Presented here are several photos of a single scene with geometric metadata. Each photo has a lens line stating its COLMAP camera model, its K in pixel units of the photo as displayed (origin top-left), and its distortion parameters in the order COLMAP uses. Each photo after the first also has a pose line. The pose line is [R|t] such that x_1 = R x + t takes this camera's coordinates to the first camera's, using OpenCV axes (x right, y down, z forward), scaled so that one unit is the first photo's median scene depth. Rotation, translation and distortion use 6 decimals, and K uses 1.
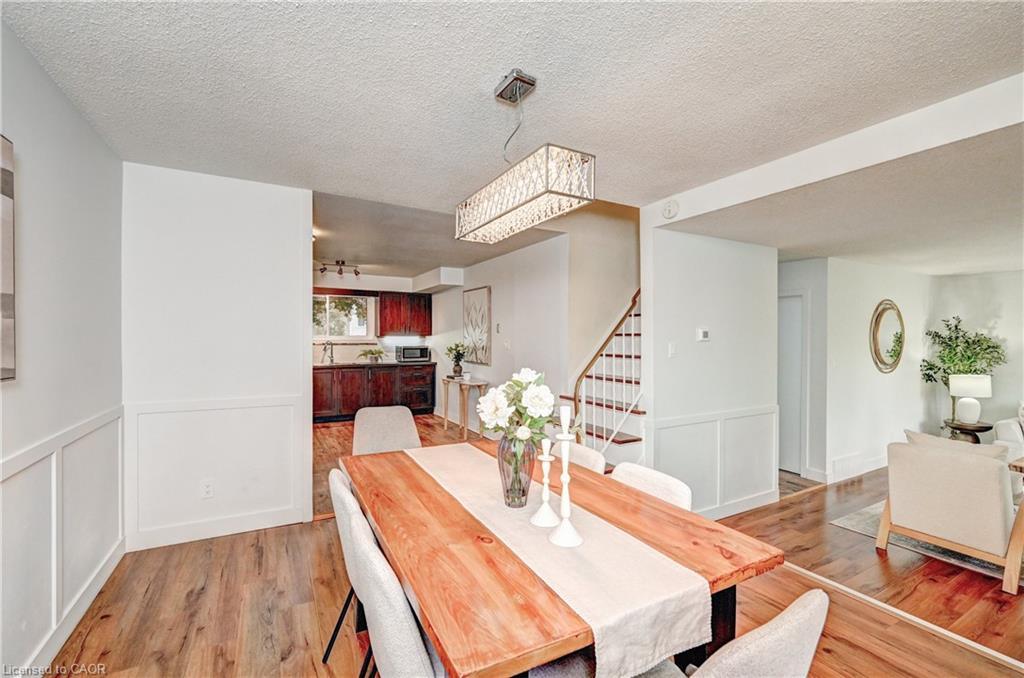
lens RADIAL K [[434.1, 0, 509.0], [0, 434.1, 341.4], [0, 0, 1]] dist [0.001001, 0.000335]
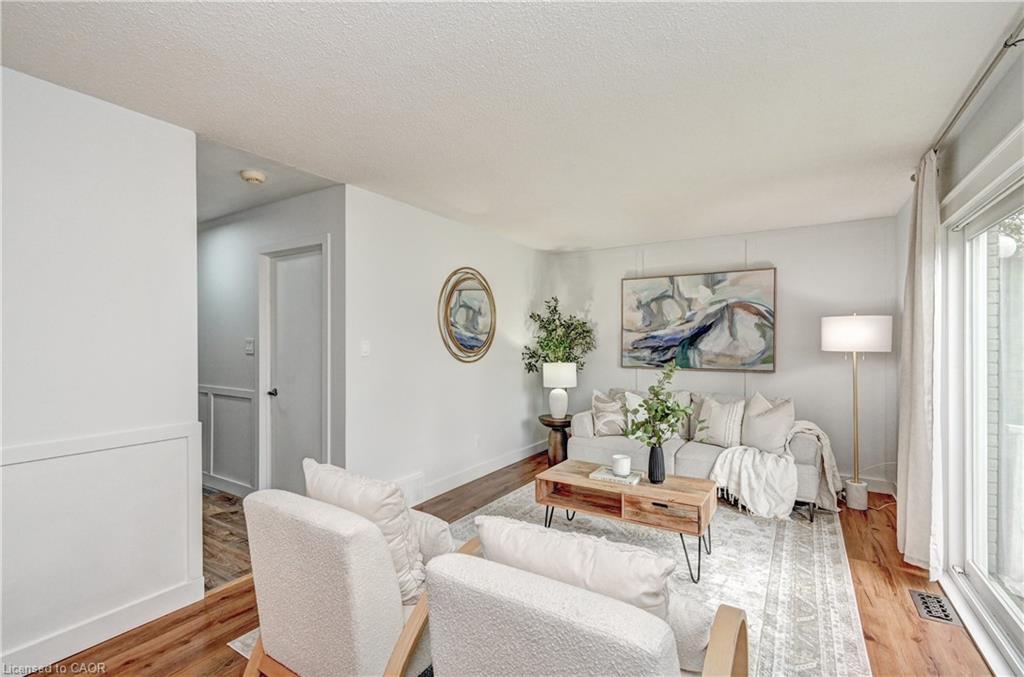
lens RADIAL K [[457.7, 0, 512.0], [0, 457.7, 338.5], [0, 0, 1]] dist [0.001210, 0.000164]
pose [[0.878696, 0.000286, 0.477382, 0.516709], [0.006379, 0.999904, -0.012340, 0.038553], [-0.477339, 0.013889, 0.878609, 0.231009]]
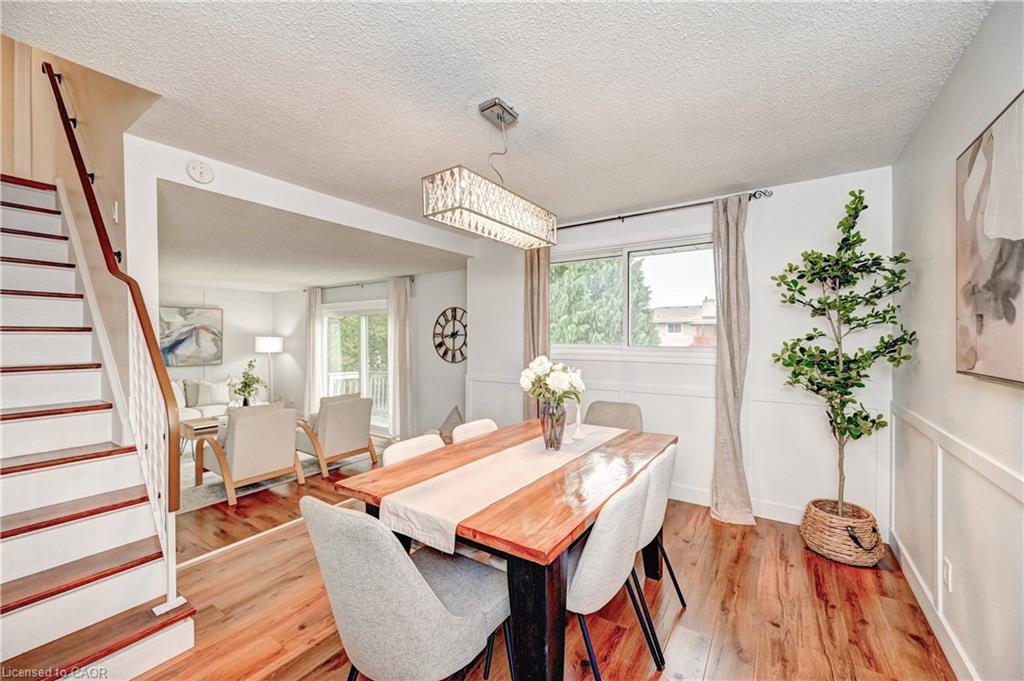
lens RADIAL K [[402.4, 0, 510.7], [0, 402.4, 337.4], [0, 0, 1]] dist [0.001600, 0.000187]
pose [[-0.456987, -0.005794, 0.889454, -0.304776], [0.008159, 0.999909, 0.010705, -0.004219], [-0.889436, 0.012149, -0.456898, 0.471660]]
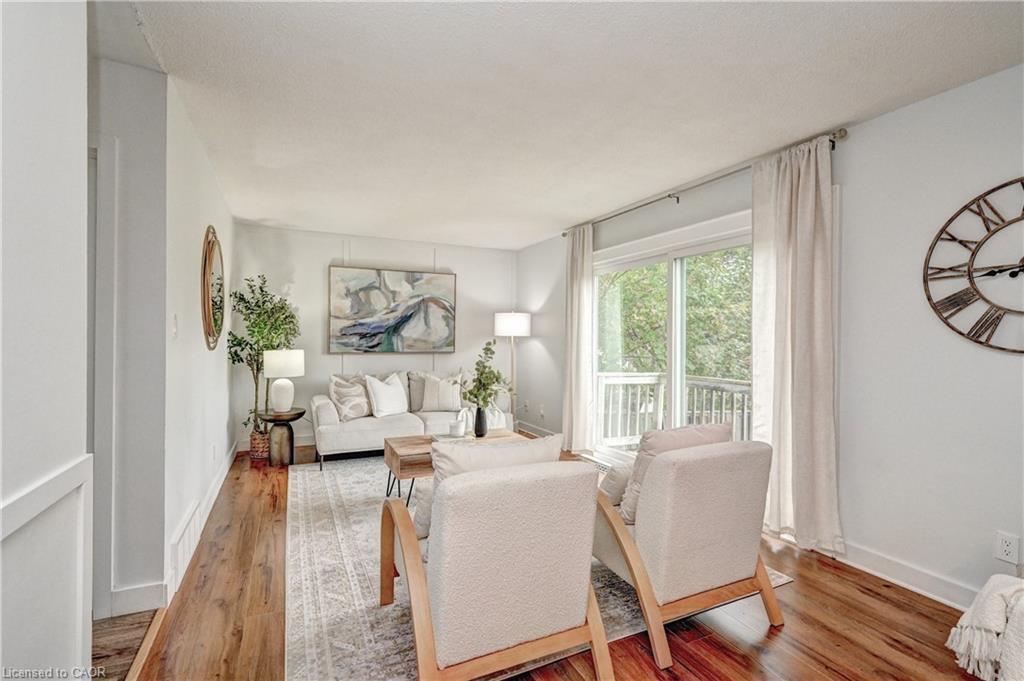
lens RADIAL K [[461.4, 0, 507.9], [0, 461.4, 336.1], [0, 0, 1]] dist [-0.001203, -0.000043]
pose [[0.060629, -0.000561, 0.998160, 0.247615], [0.002780, 0.999996, 0.000394, 0.051422], [-0.998156, 0.002751, 0.060631, 0.523923]]
